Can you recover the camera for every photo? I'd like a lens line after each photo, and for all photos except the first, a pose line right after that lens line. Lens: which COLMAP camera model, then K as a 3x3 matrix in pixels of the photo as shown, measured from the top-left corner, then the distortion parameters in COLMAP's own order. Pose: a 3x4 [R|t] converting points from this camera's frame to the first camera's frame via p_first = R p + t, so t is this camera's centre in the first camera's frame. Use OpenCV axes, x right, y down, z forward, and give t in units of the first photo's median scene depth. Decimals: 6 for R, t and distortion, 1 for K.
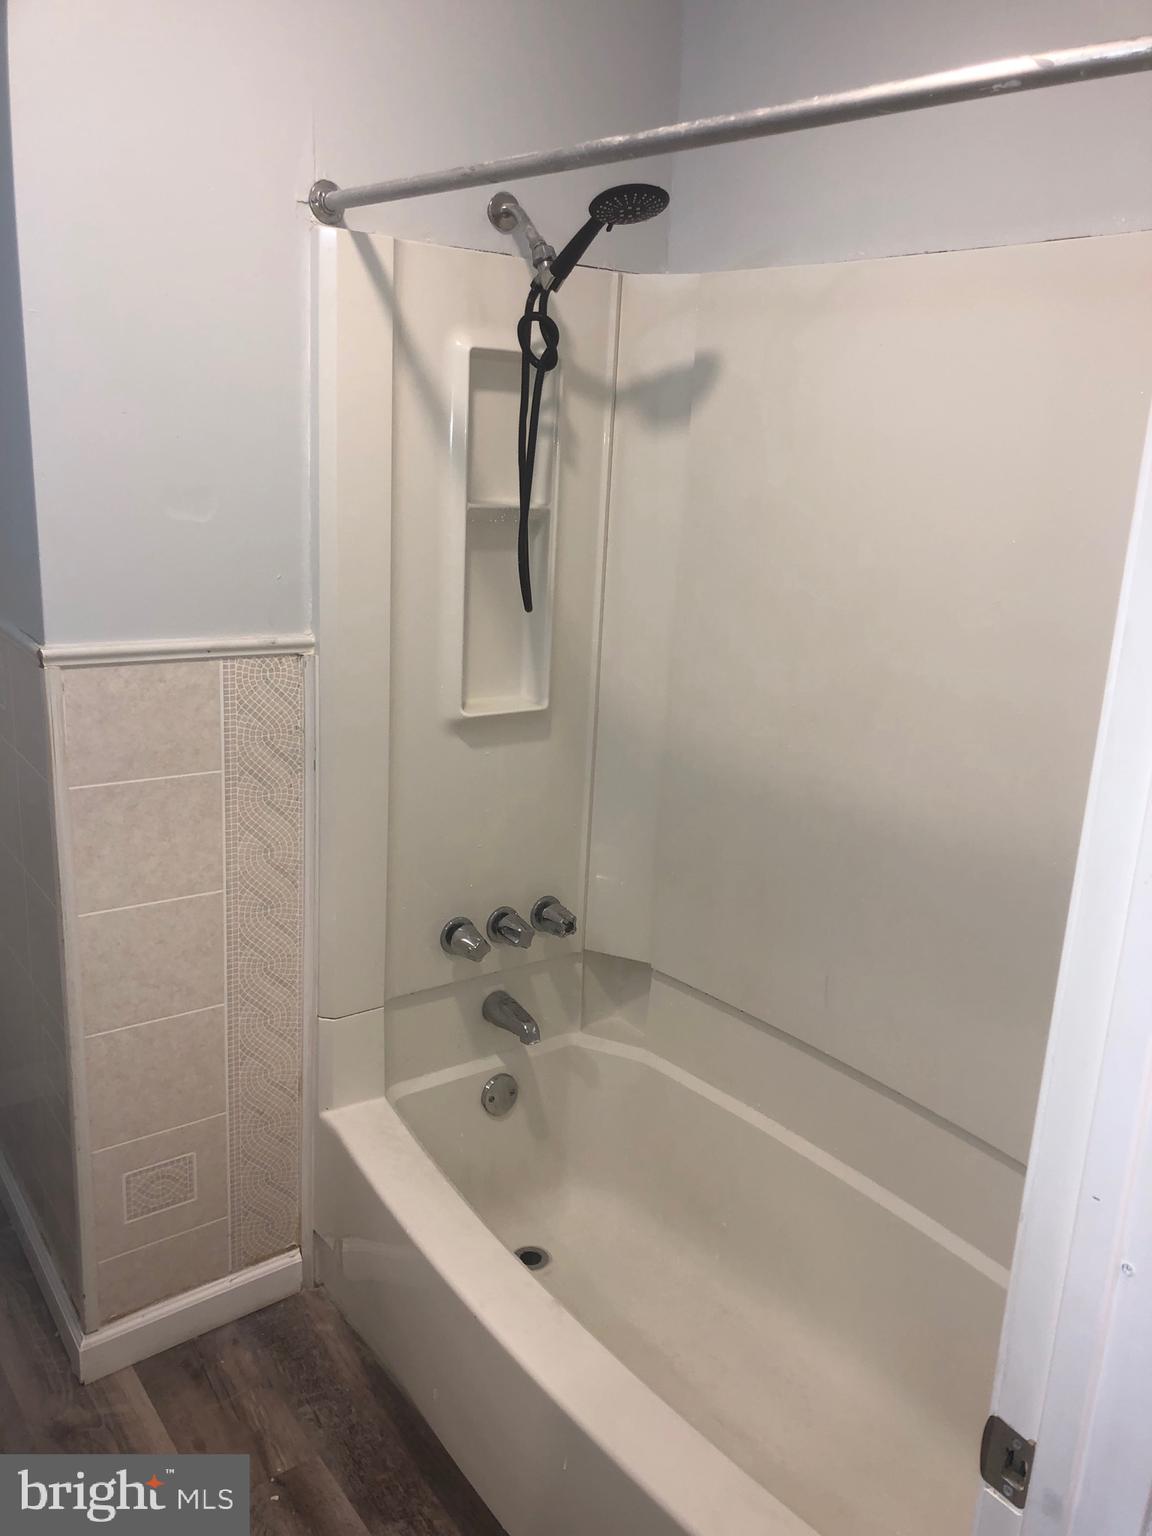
lens RADIAL K [[1256.0, 0, 599.0], [0, 1256.0, 764.4], [0, 0, 1]] dist [0.038445, -0.031623]
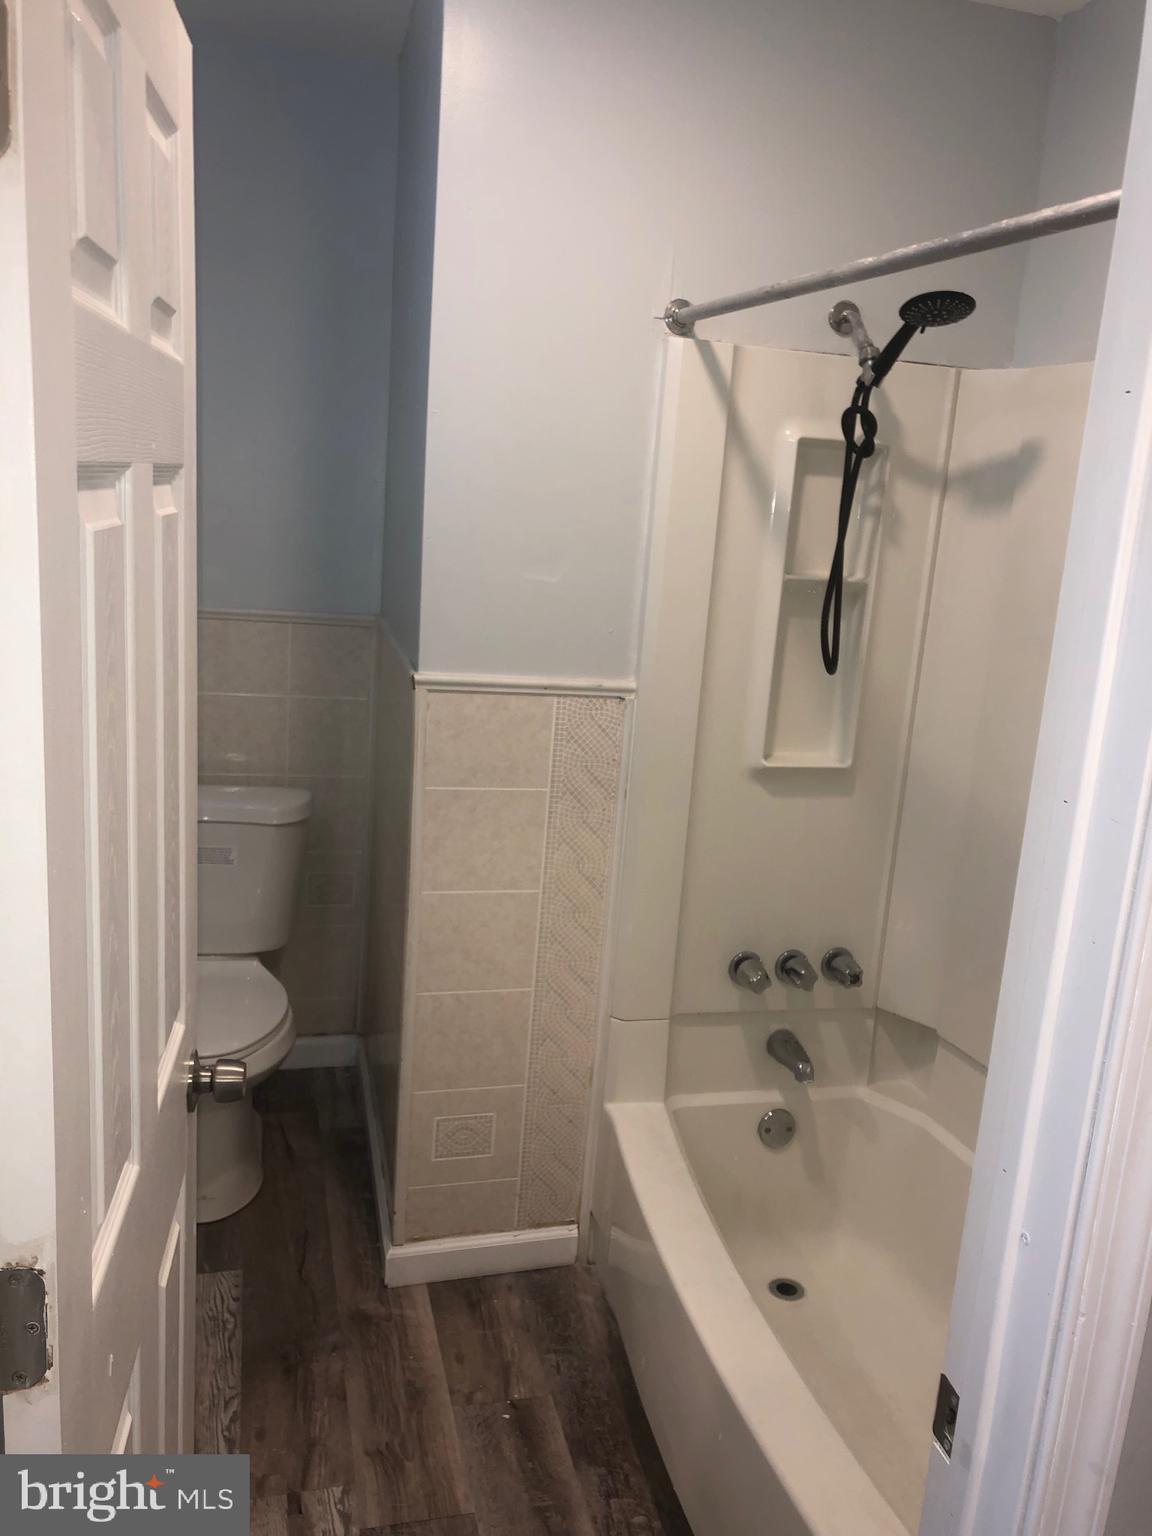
lens RADIAL K [[1256.0, 0, 582.5], [0, 1256.0, 762.8], [0, 0, 1]] dist [0.038445, -0.031623]
pose [[0.924515, 0.093459, -0.369509, 0.159287], [-0.117917, 0.992043, -0.044113, 0.027739], [0.362446, 0.084354, 0.928180, -0.083016]]
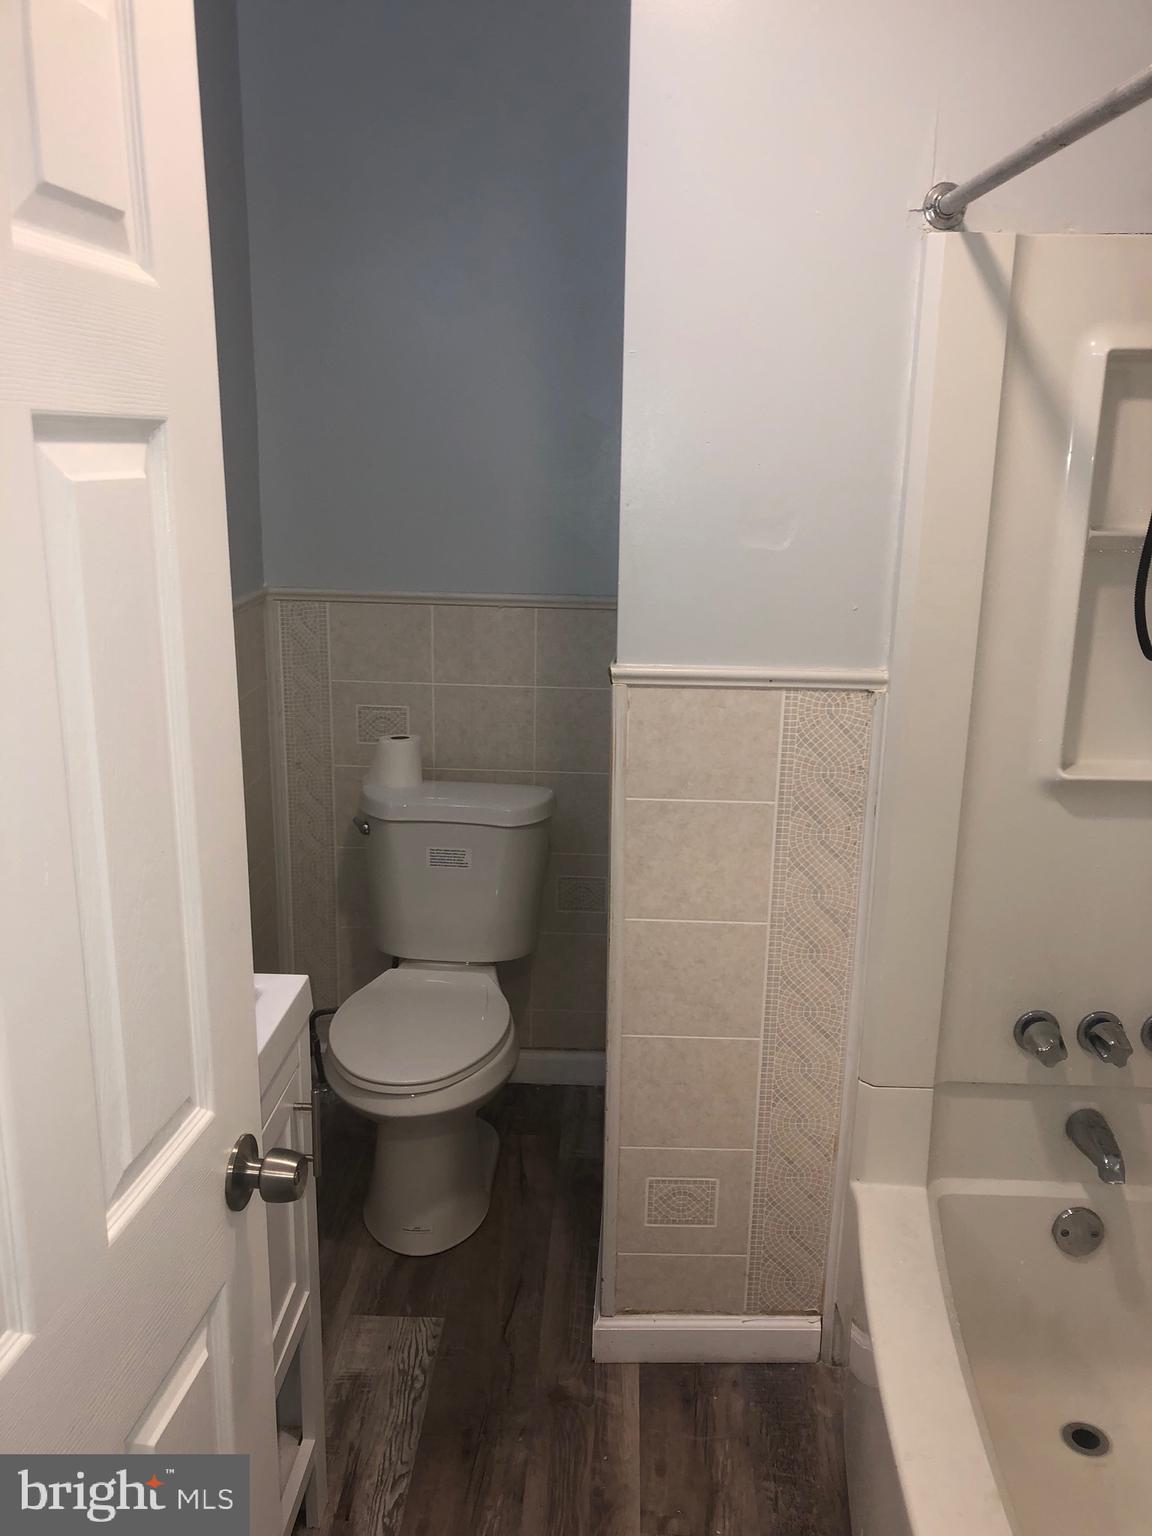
lens RADIAL K [[1256.0, 0, 568.9], [0, 1256.0, 765.2], [0, 0, 1]] dist [0.038445, -0.031623]
pose [[0.777946, 0.112096, -0.618251, 0.172153], [-0.132916, 0.991049, 0.012440, -0.014019], [0.614111, 0.072498, 0.785883, 0.123493]]
